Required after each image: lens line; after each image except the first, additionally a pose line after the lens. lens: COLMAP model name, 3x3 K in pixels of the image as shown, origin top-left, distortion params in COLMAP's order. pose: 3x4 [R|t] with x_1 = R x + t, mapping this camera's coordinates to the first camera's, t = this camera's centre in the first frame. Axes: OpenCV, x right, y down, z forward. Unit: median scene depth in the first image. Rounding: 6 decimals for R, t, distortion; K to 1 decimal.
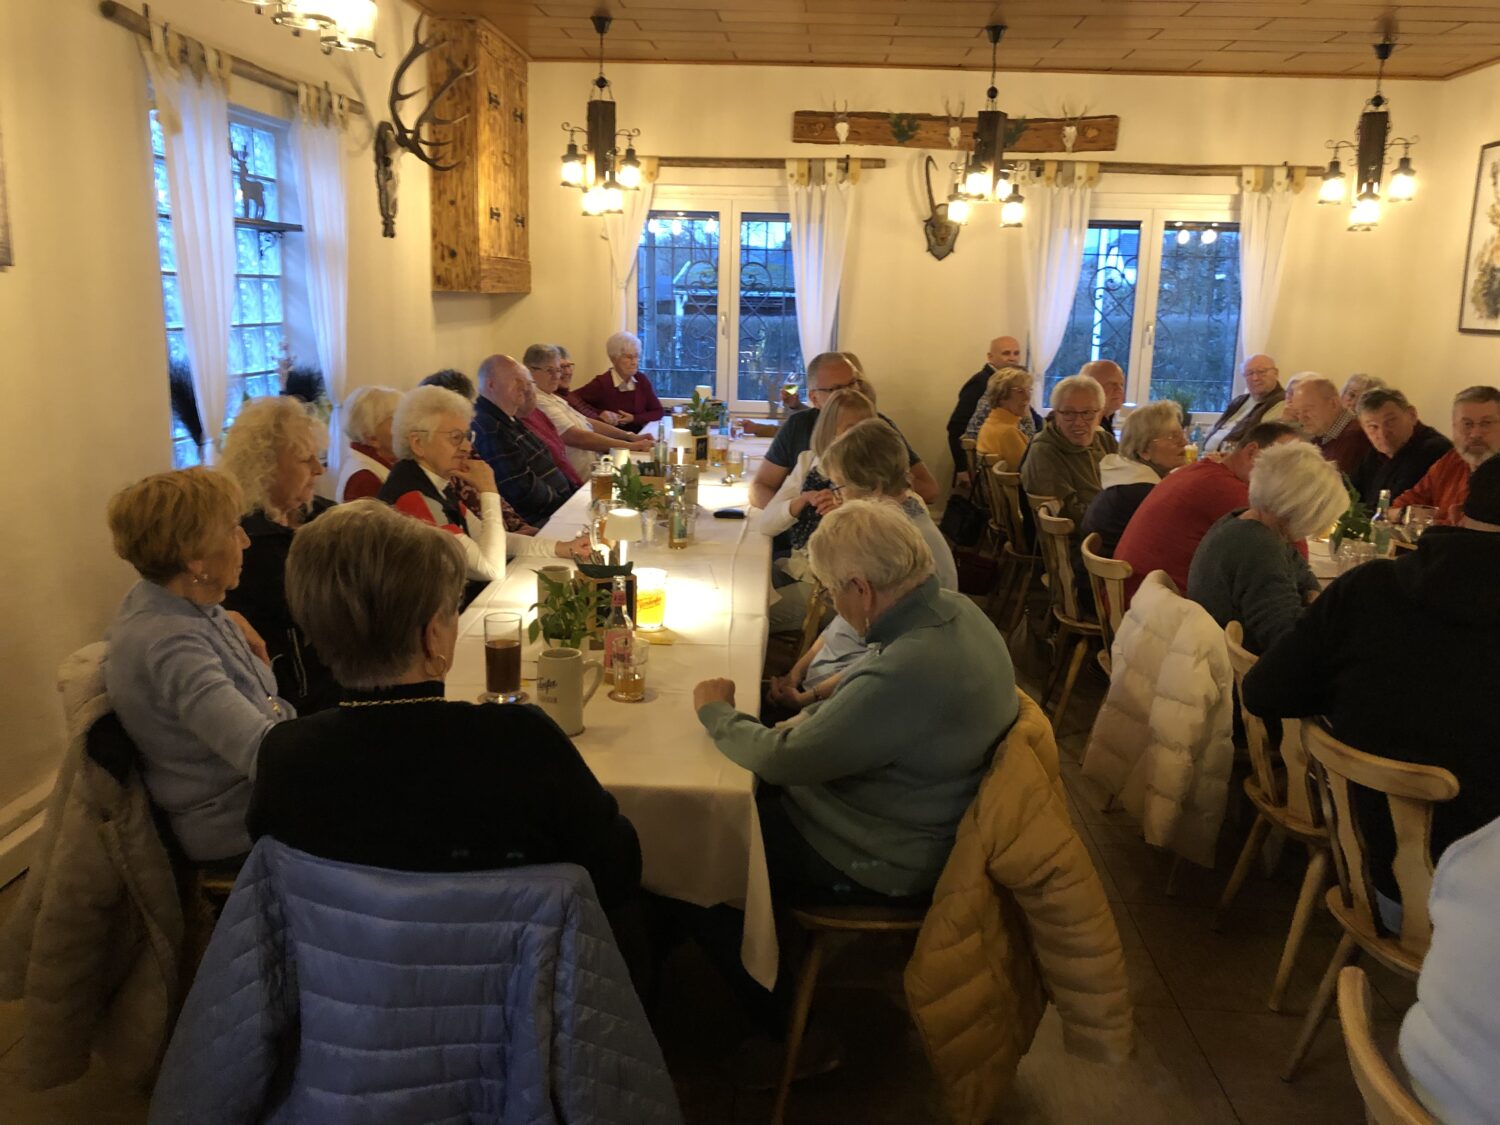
lens RADIAL K [[1226.0, 0, 746.4], [0, 1226.0, 537.4], [0, 0, 1]] dist [0.001075, 0.005175]
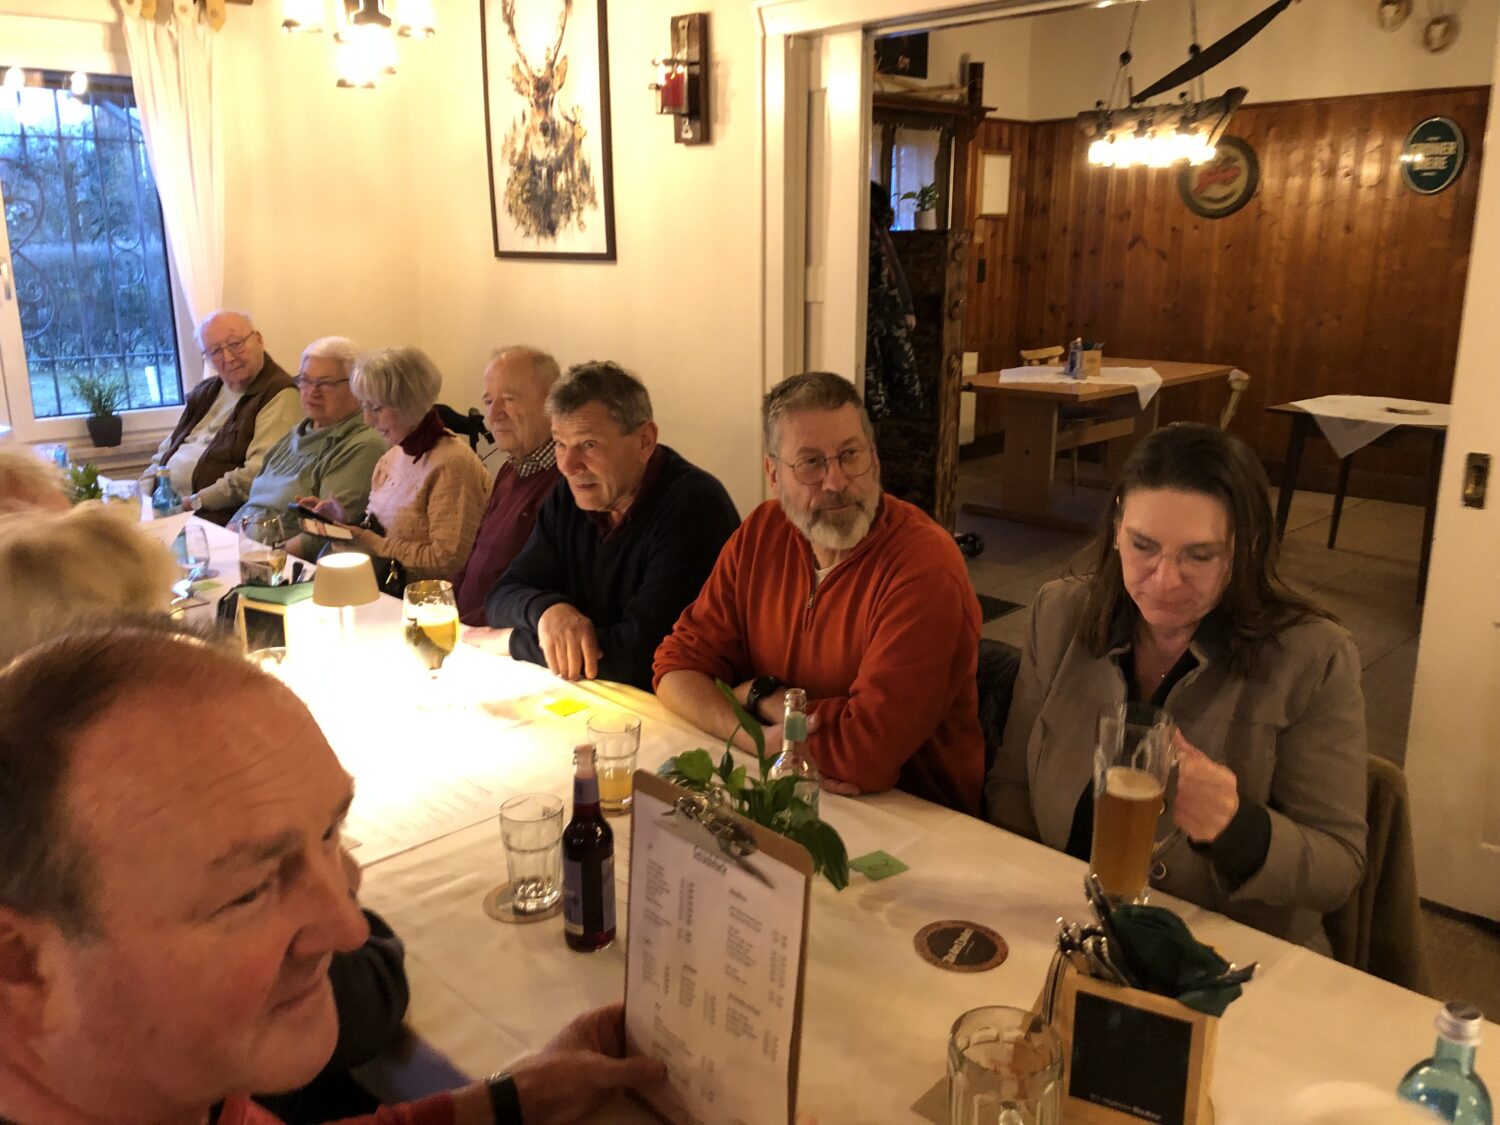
lens RADIAL K [[1226.9, 0, 740.9], [0, 1226.9, 559.3], [0, 0, 1]] dist [0.003002, 0.008250]
pose [[0.666875, -0.212207, 0.714314, 0.151840], [0.160507, 0.976998, 0.140398, -0.080379], [-0.727678, 0.021025, 0.685597, 0.454168]]
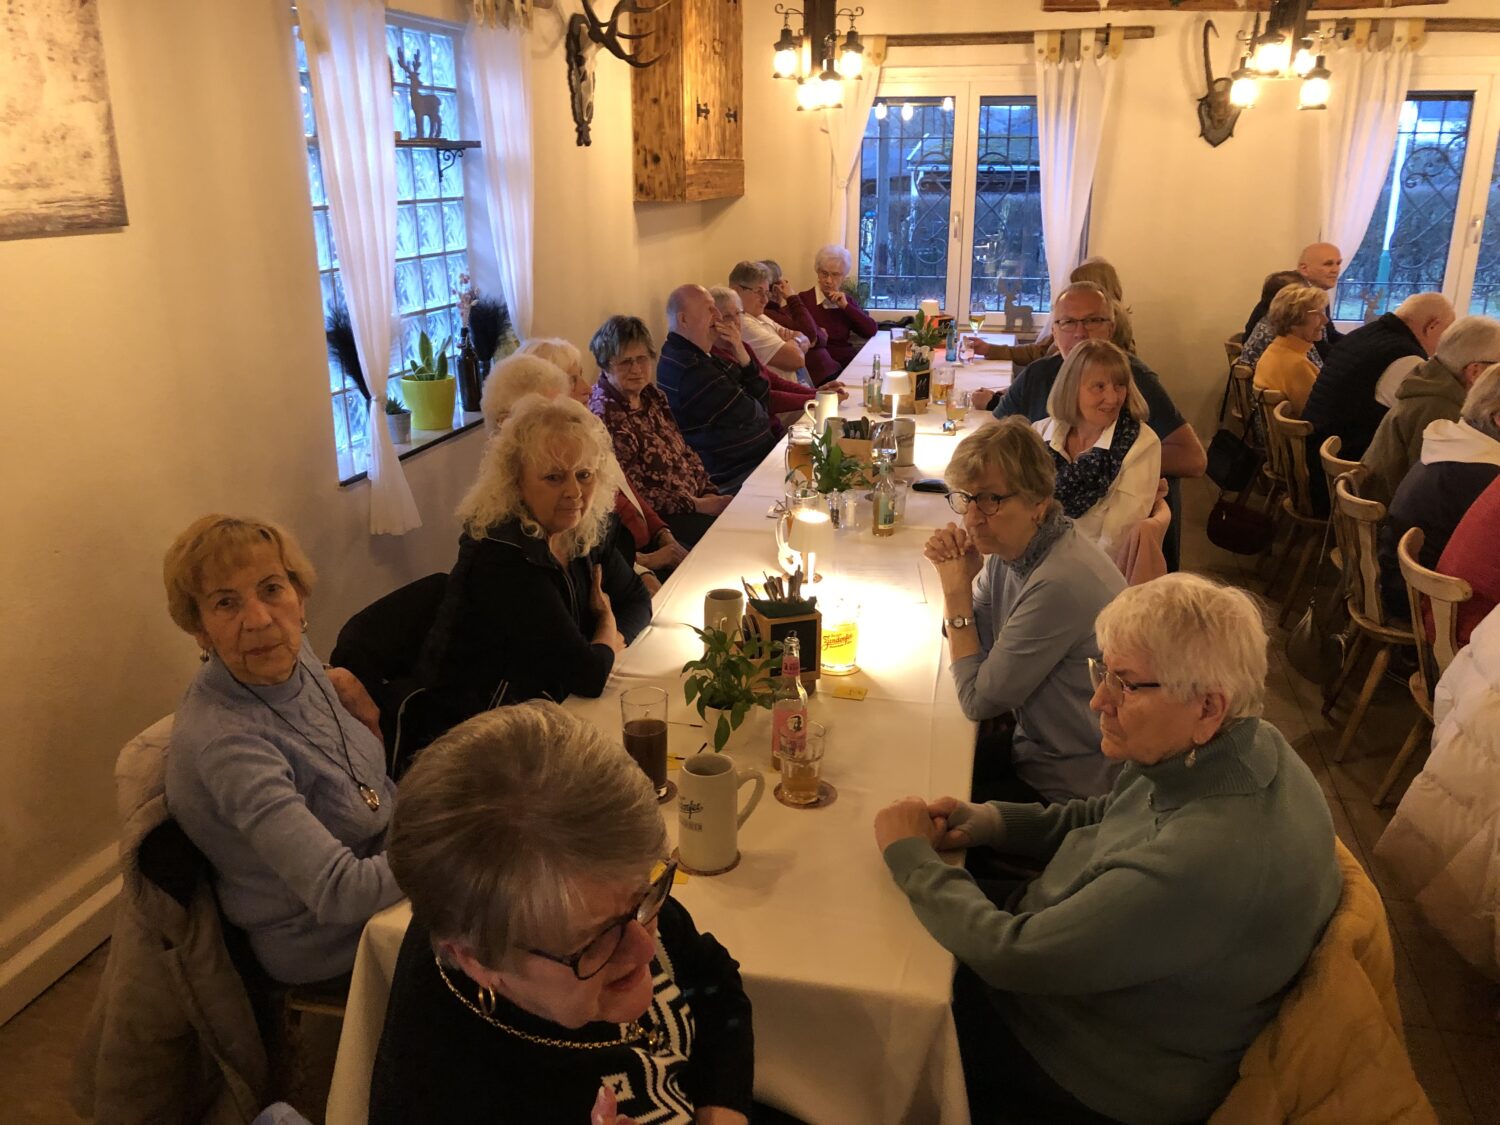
lens RADIAL K [[1224.1, 0, 754.0], [0, 1224.1, 544.0], [0, 0, 1]] dist [0.015625, -0.011652]
pose [[0.983536, 0.031814, -0.177889, 0.003577], [-0.013004, 0.994289, 0.105925, -0.042126], [0.180243, -0.101868, 0.978333, 0.087849]]
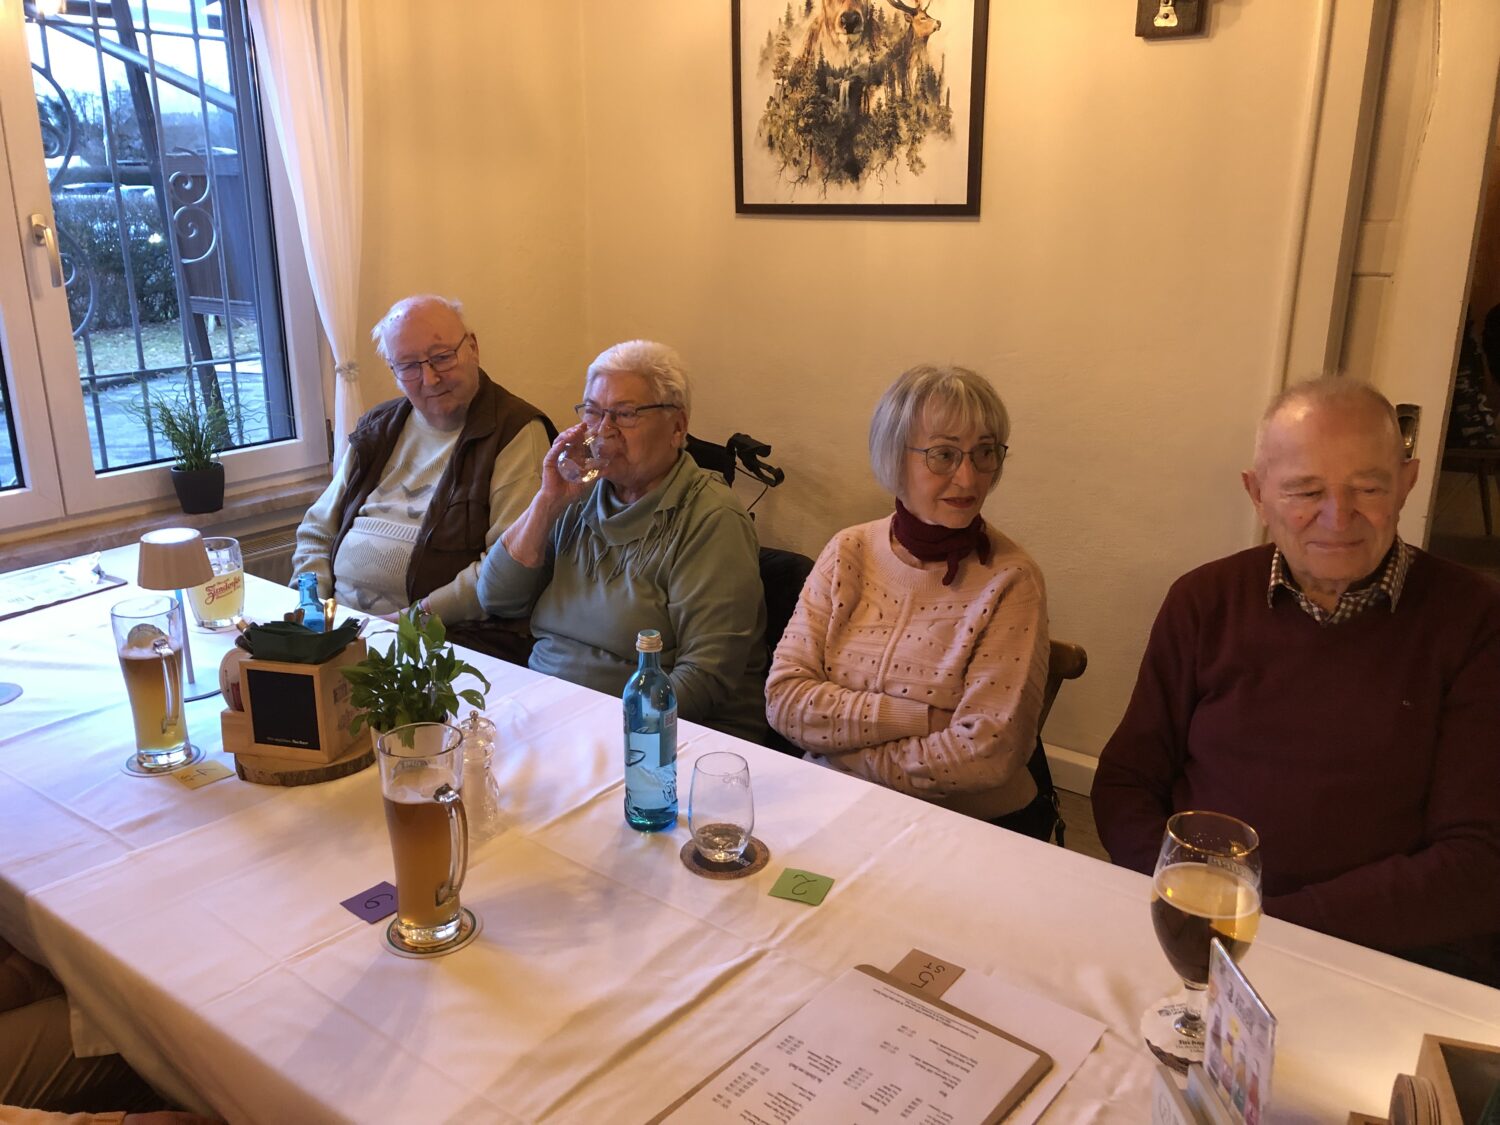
lens RADIAL K [[1226.9, 0, 740.9], [0, 1226.9, 559.3], [0, 0, 1]] dist [0.003002, 0.008250]
pose [[0.555526, -0.258910, 0.790162, 0.172416], [0.177315, 0.965315, 0.191640, -0.134576], [-0.812373, 0.033647, 0.582167, 0.759460]]
